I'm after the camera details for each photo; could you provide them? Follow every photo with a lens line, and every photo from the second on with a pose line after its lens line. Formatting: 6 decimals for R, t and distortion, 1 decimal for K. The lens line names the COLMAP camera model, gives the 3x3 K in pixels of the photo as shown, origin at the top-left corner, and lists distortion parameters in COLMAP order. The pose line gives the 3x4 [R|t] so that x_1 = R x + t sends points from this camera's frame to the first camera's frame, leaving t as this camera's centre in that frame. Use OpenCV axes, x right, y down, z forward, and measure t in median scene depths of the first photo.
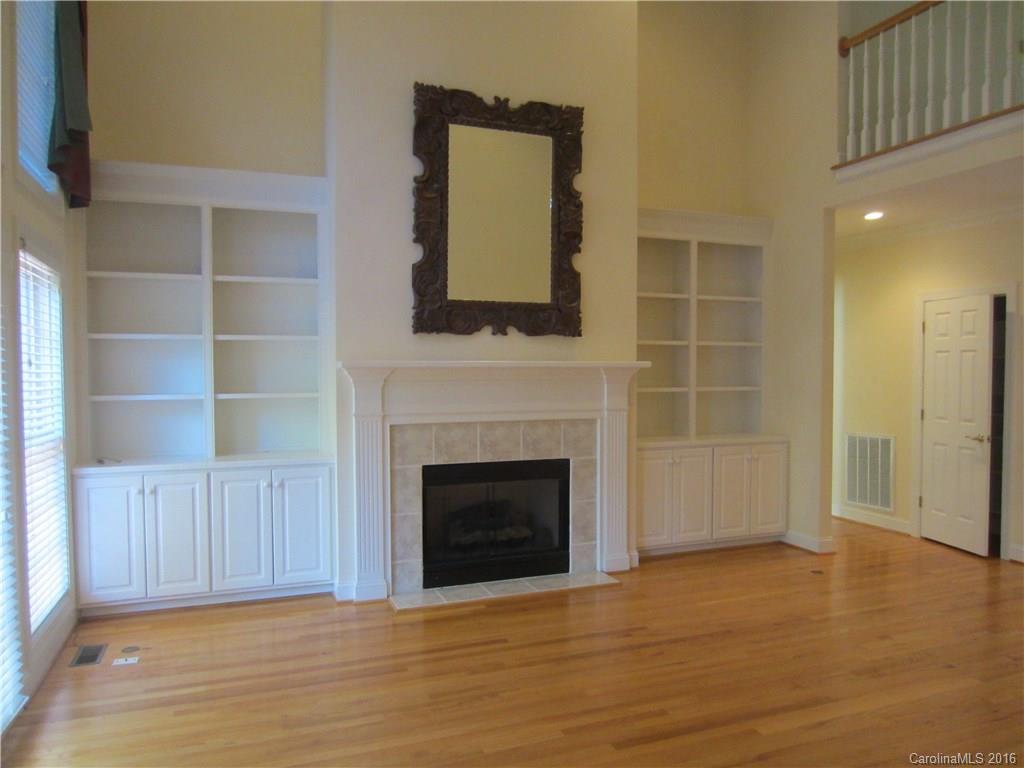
lens RADIAL K [[726.0, 0, 515.9], [0, 726.0, 384.7], [0, 0, 1]] dist [-0.023619, 0.020373]
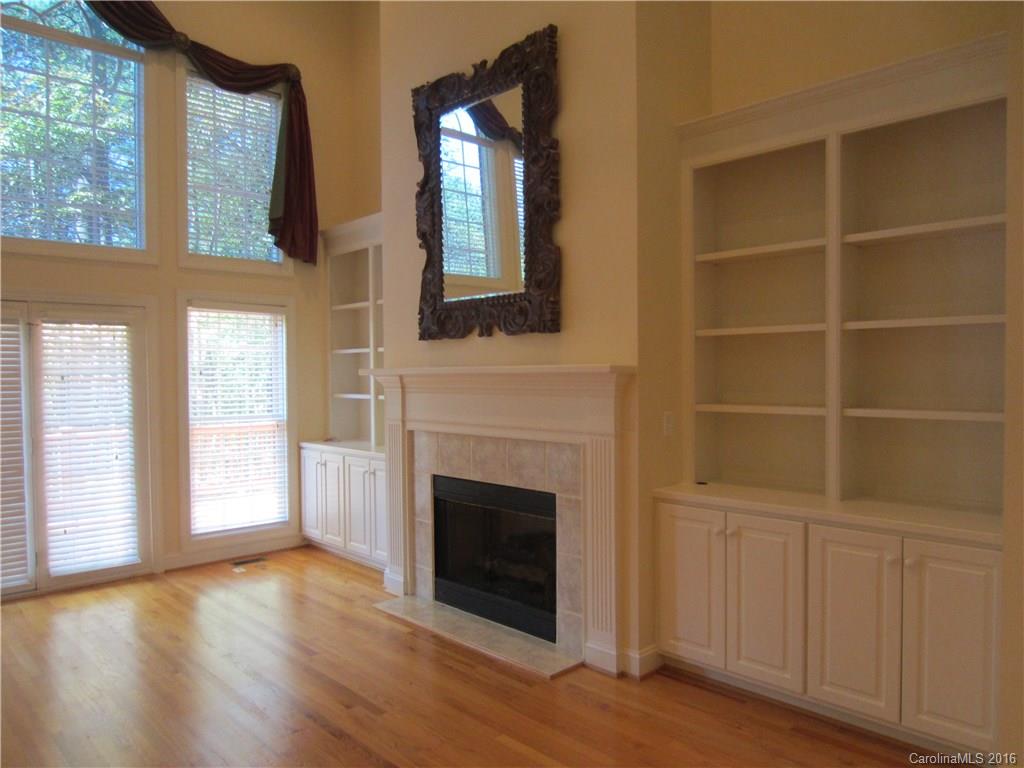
lens RADIAL K [[726.0, 0, 512.2], [0, 726.0, 388.5], [0, 0, 1]] dist [-0.023619, 0.020373]
pose [[0.385357, 0.018417, -0.922584, 0.792486], [-0.013742, 0.999804, 0.014219, -0.019276], [0.922665, 0.007198, 0.385534, 0.698408]]
